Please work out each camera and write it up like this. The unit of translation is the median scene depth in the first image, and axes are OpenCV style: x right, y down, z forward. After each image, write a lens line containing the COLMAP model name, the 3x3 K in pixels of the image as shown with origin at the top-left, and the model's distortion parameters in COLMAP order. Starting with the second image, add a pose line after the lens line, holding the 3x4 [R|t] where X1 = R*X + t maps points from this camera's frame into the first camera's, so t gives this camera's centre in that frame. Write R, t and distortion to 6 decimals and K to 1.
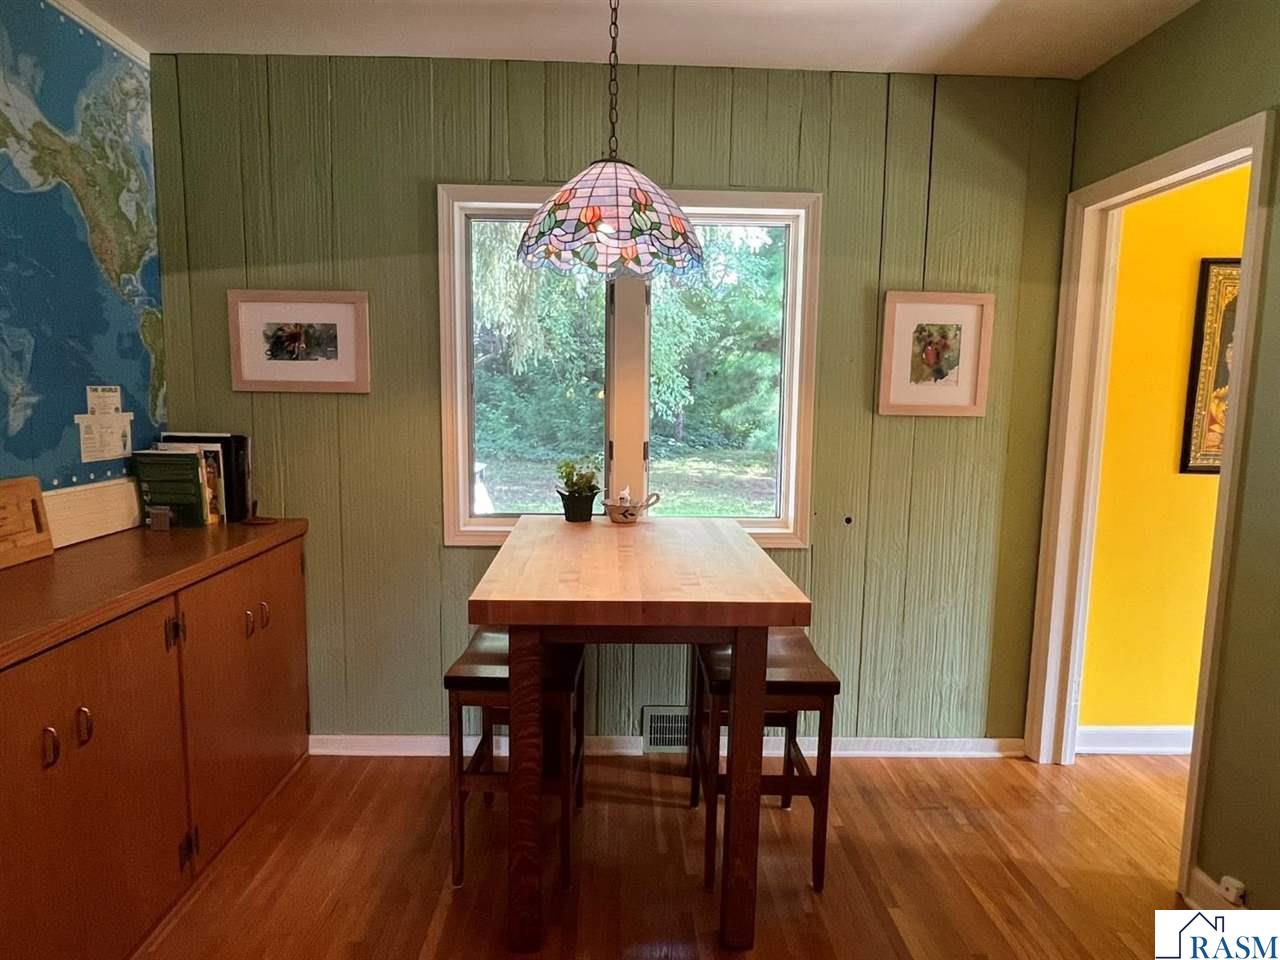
lens RADIAL K [[750.8, 0, 636.4], [0, 750.8, 482.8], [0, 0, 1]] dist [-0.034232, -0.000333]
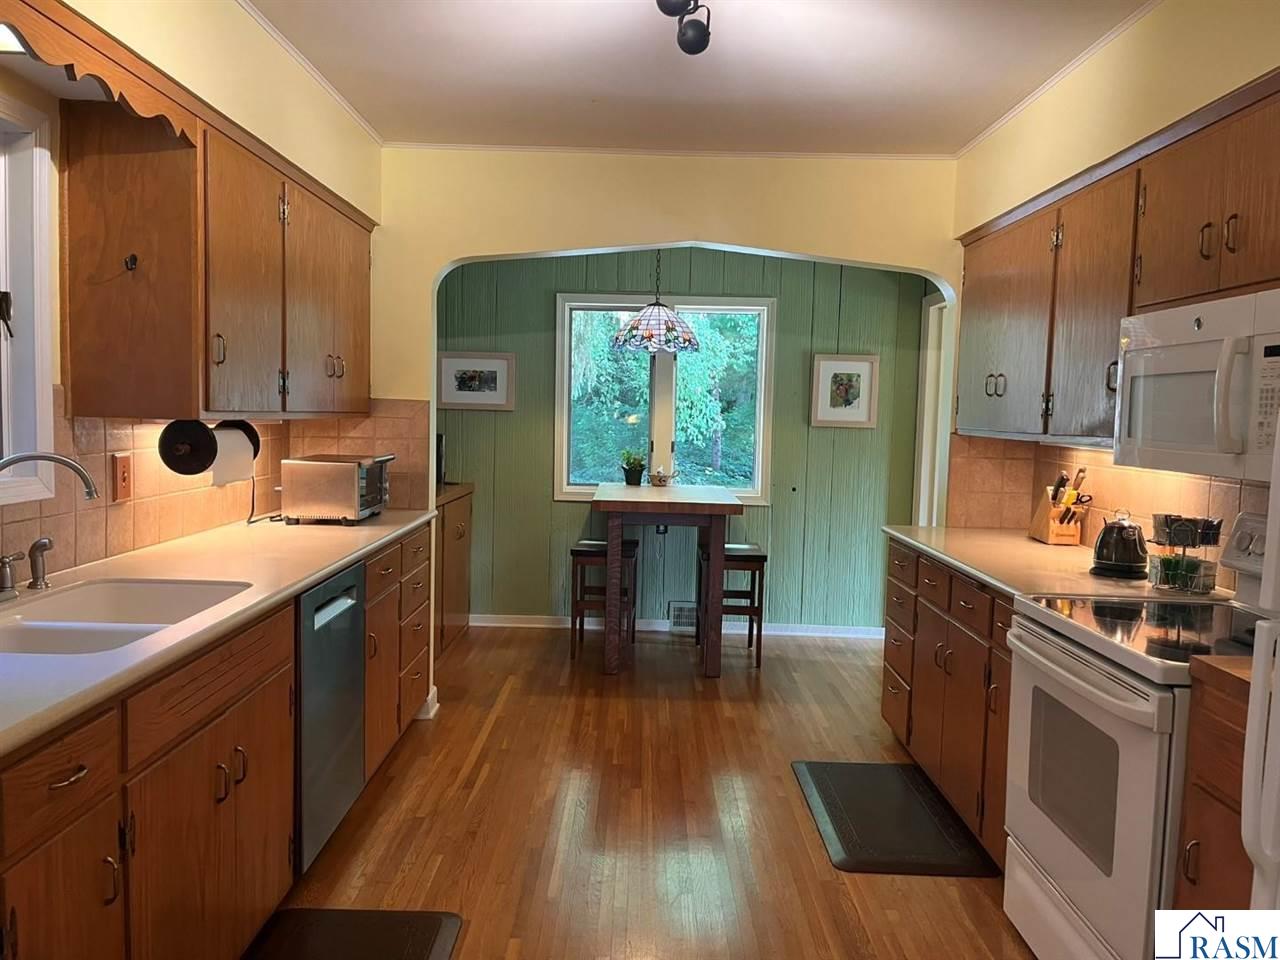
lens RADIAL K [[976.2, 0, 636.5], [0, 976.2, 480.1], [0, 0, 1]] dist [0.012993, -0.020581]
pose [[0.999387, 0.011731, -0.032982, 0.004760], [-0.013619, 0.998246, -0.057618, 0.163718], [0.032248, 0.058032, 0.997794, -1.215184]]
